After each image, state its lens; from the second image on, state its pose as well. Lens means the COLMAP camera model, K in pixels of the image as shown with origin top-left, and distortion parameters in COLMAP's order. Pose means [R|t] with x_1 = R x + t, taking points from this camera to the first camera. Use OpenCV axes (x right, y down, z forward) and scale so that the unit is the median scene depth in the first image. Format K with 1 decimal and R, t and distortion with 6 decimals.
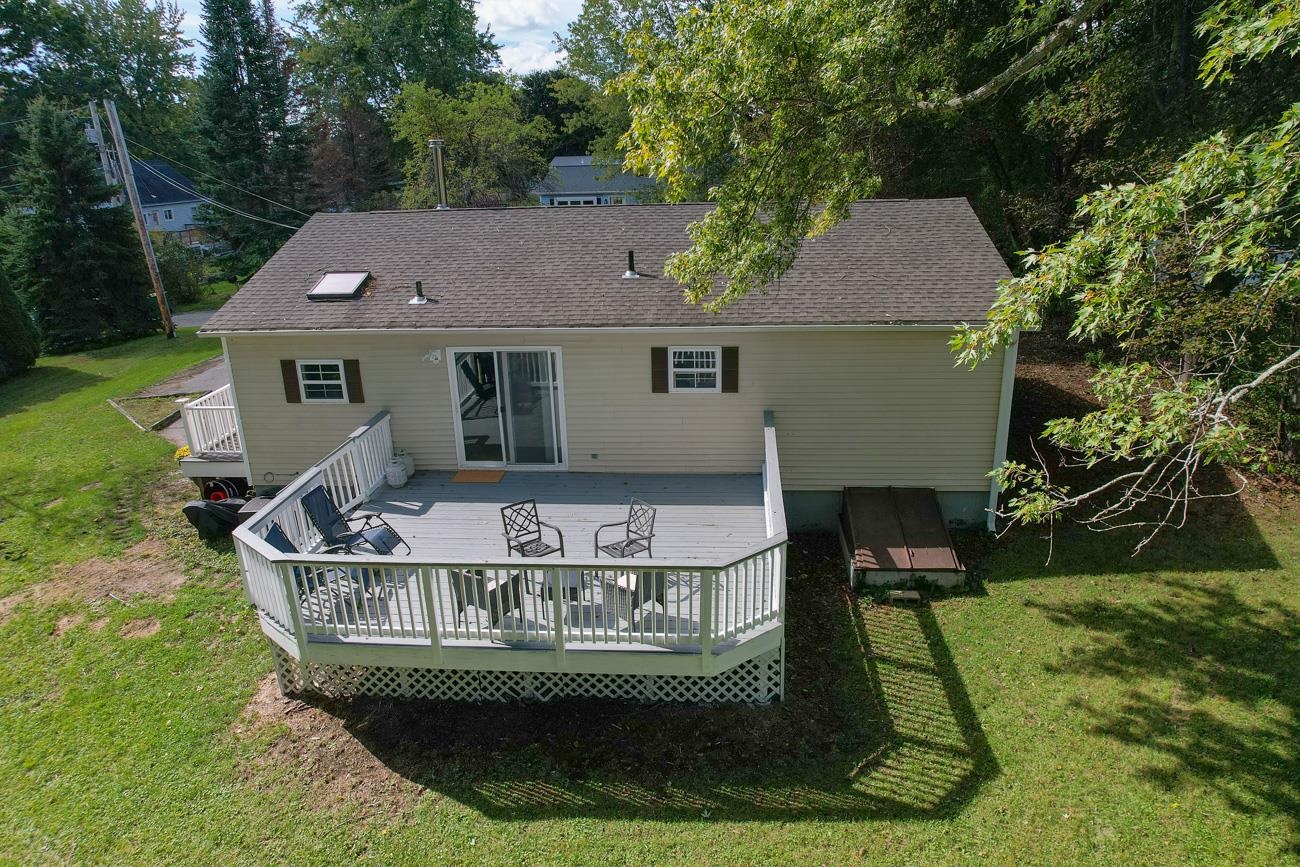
lens RADIAL K [[839.7, 0, 651.7], [0, 839.7, 418.5], [0, 0, 1]] dist [-0.043445, 0.004967]
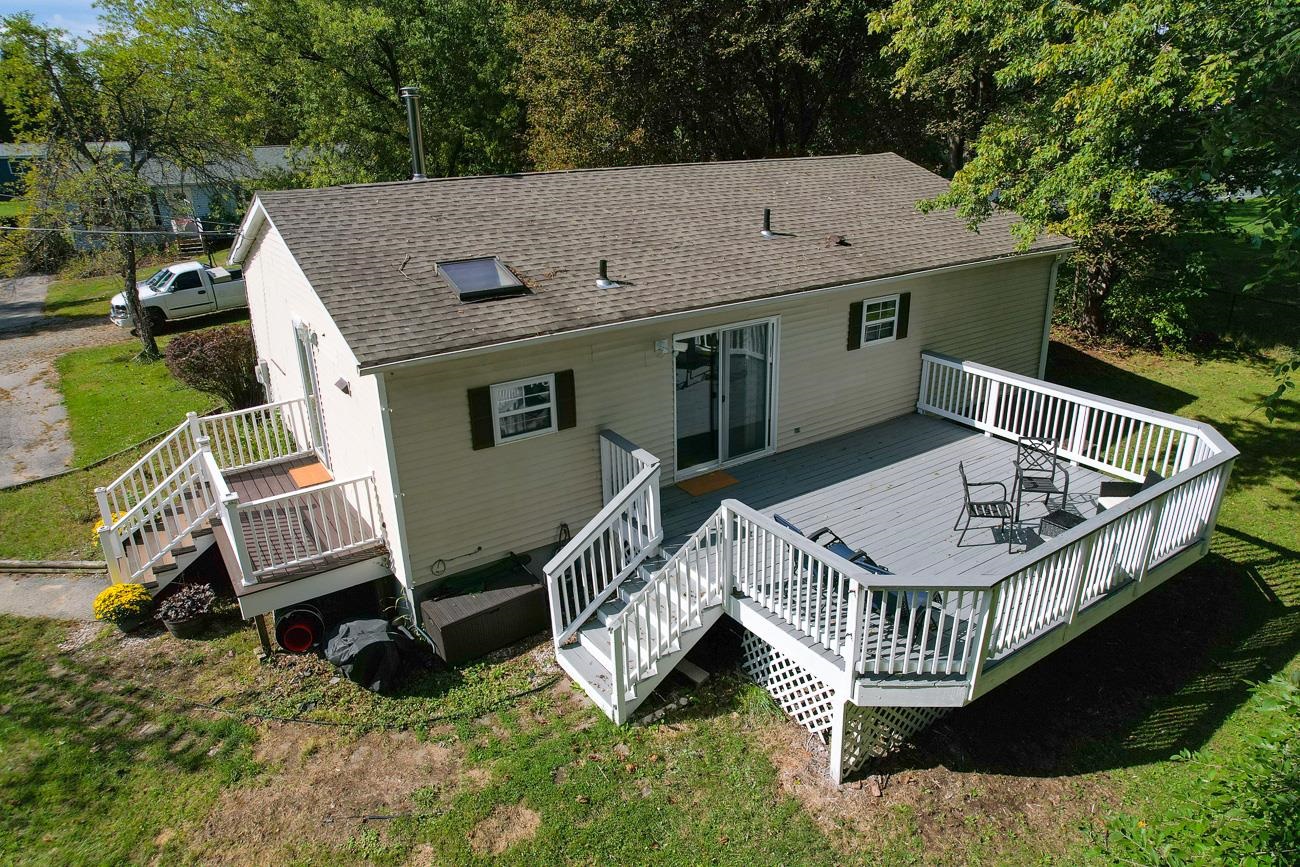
lens RADIAL K [[839.7, 0, 651.7], [0, 839.7, 418.5], [0, 0, 1]] dist [-0.043445, 0.004967]
pose [[0.781003, -0.202545, 0.590771, -0.770202], [0.194646, 0.977775, 0.077906, -0.074767], [-0.593420, 0.054146, 0.803070, 0.368593]]
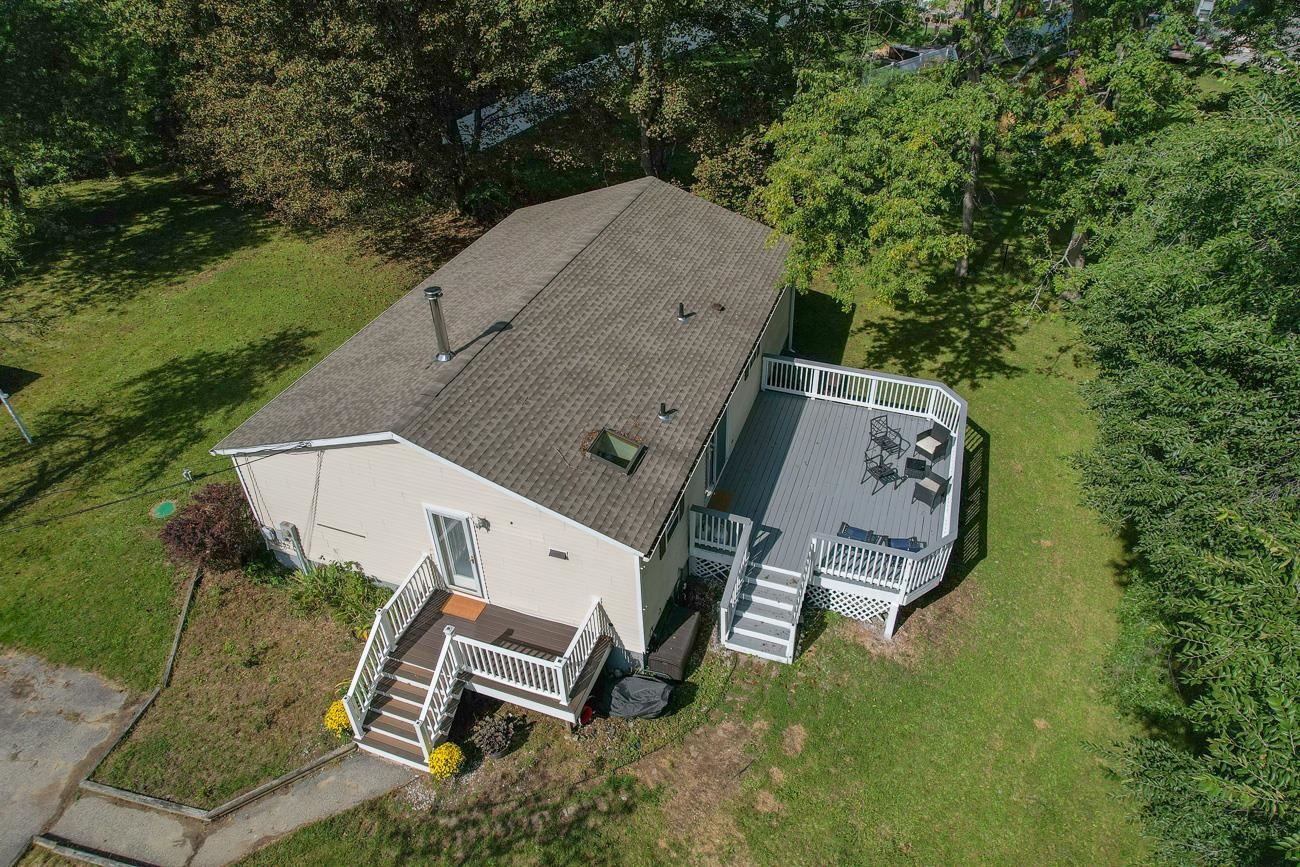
lens RADIAL K [[839.7, 0, 651.7], [0, 839.7, 418.5], [0, 0, 1]] dist [-0.043445, 0.004967]
pose [[0.260595, -0.540593, 0.799906, -1.300246], [0.317294, 0.830465, 0.457877, -0.730109], [-0.911820, 0.134485, 0.387942, 0.588141]]
